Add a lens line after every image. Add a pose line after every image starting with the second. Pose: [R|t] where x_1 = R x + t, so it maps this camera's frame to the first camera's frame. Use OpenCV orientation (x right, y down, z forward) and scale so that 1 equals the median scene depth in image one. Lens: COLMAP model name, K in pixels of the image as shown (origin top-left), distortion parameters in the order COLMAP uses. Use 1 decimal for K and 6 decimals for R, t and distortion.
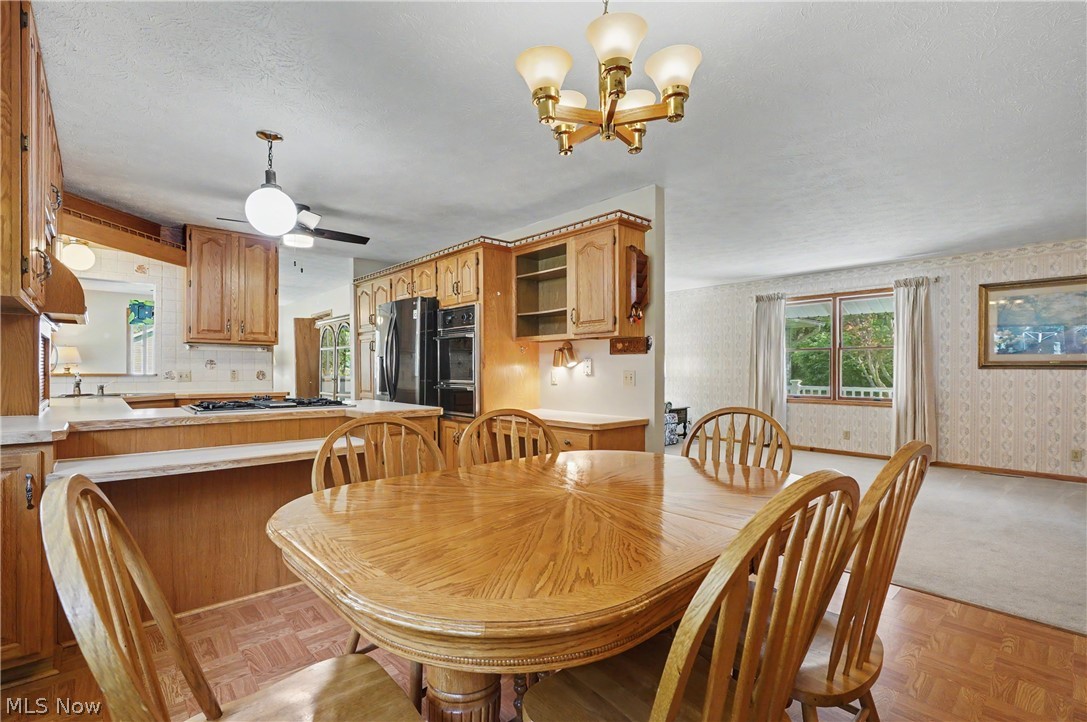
lens RADIAL K [[502.4, 0, 543.8], [0, 502.4, 371.9], [0, 0, 1]] dist [-0.000236, -0.000022]
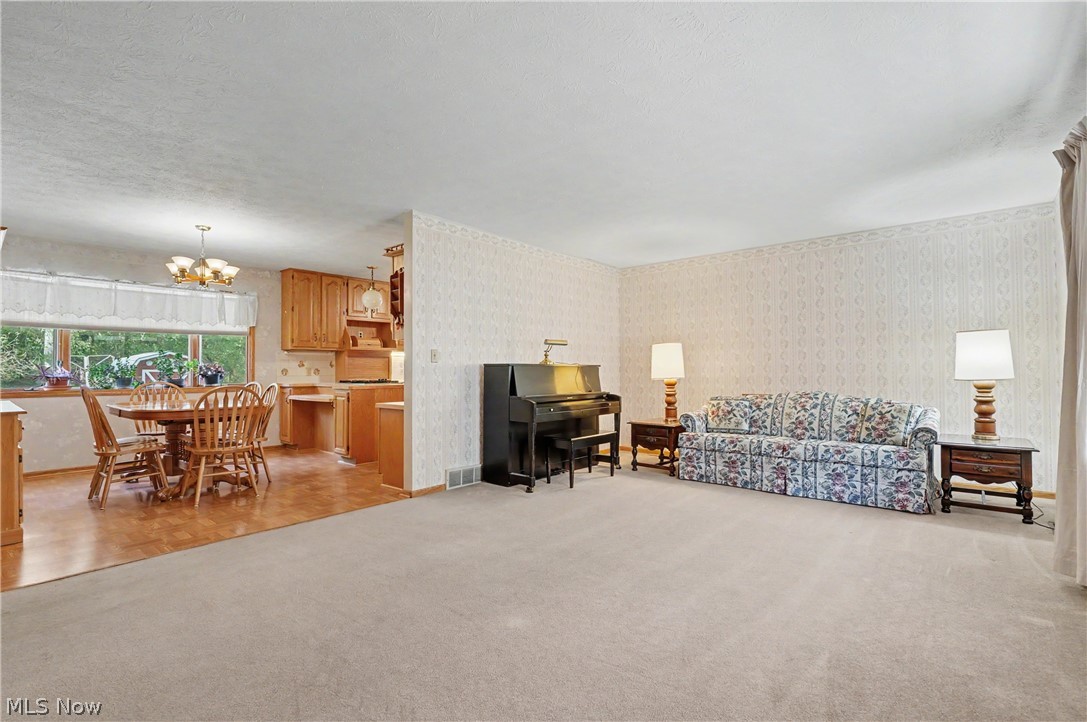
lens RADIAL K [[490.8, 0, 541.1], [0, 490.8, 366.4], [0, 0, 1]] dist [-0.016984, -0.000011]
pose [[0.128231, -0.015141, -0.991629, 0.964831], [-0.003545, 0.999870, -0.015725, 0.012652], [0.991738, 0.005532, 0.128161, 0.805469]]
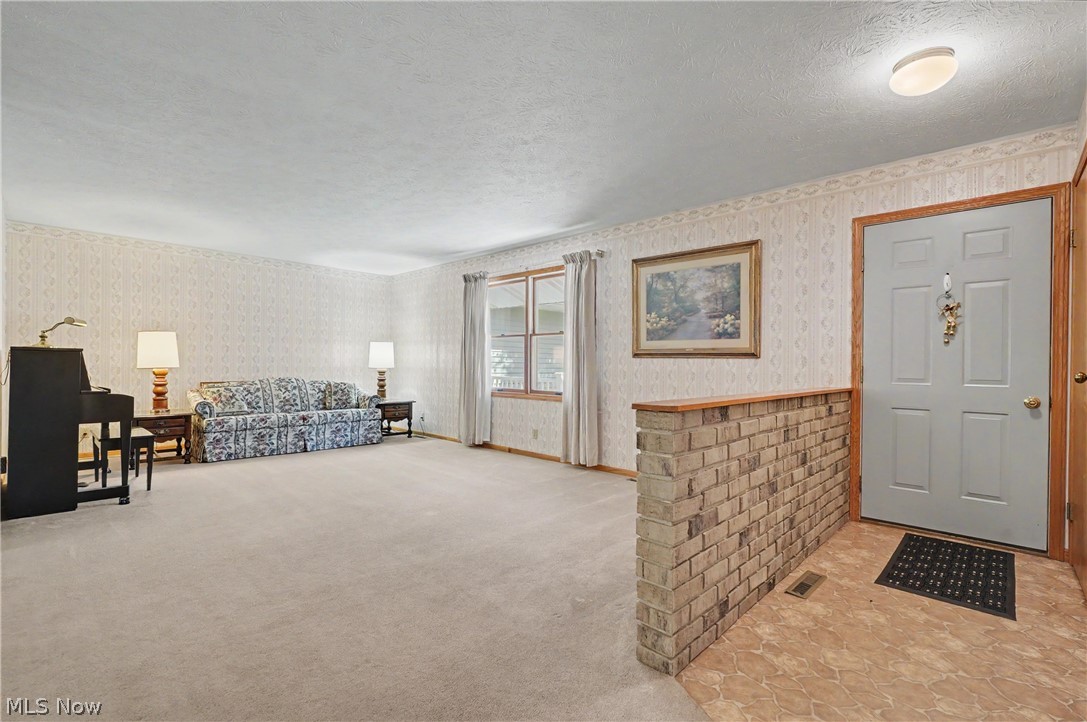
lens RADIAL K [[497.7, 0, 543.5], [0, 497.7, 361.0], [0, 0, 1]] dist [-0.005581, 0.000191]
pose [[0.997763, 0.010234, 0.066058, 0.694043], [-0.009459, 0.999883, -0.012034, 0.011712], [-0.066173, 0.011382, 0.997743, 0.170613]]
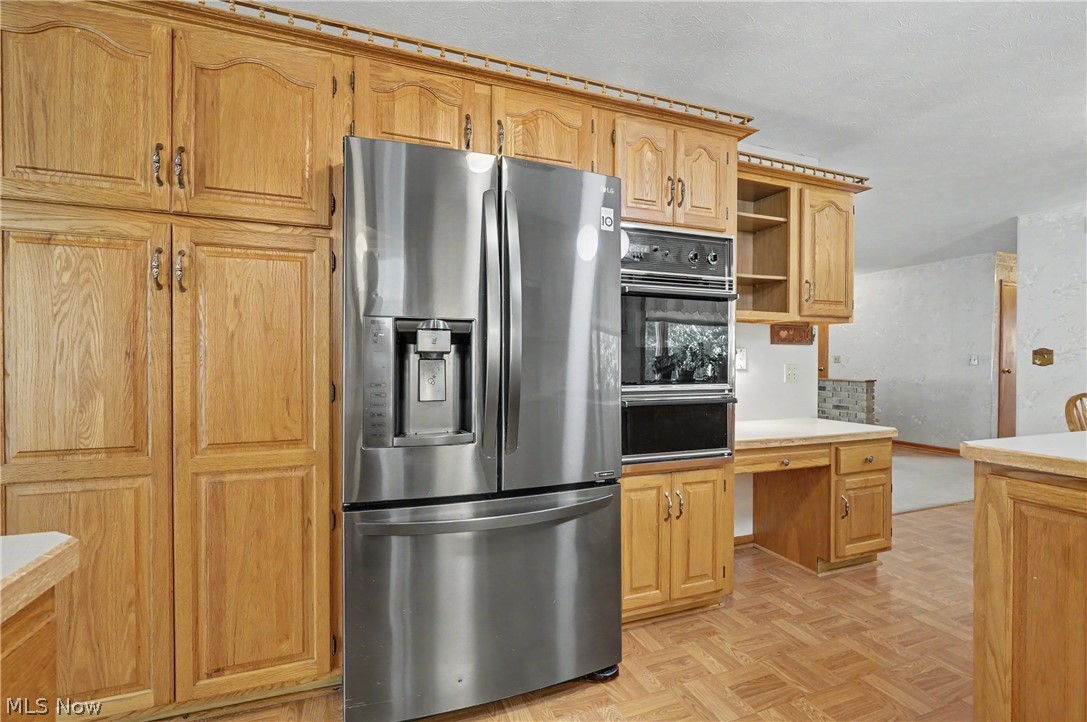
lens RADIAL K [[497.7, 0, 543.5], [0, 497.7, 361.0], [0, 0, 1]] dist [-0.005581, 0.000191]
pose [[0.367940, 0.002191, 0.929847, -0.540572], [0.000771, 0.999996, -0.002661, -0.004375], [-0.929849, 0.001696, 0.367937, 0.779509]]
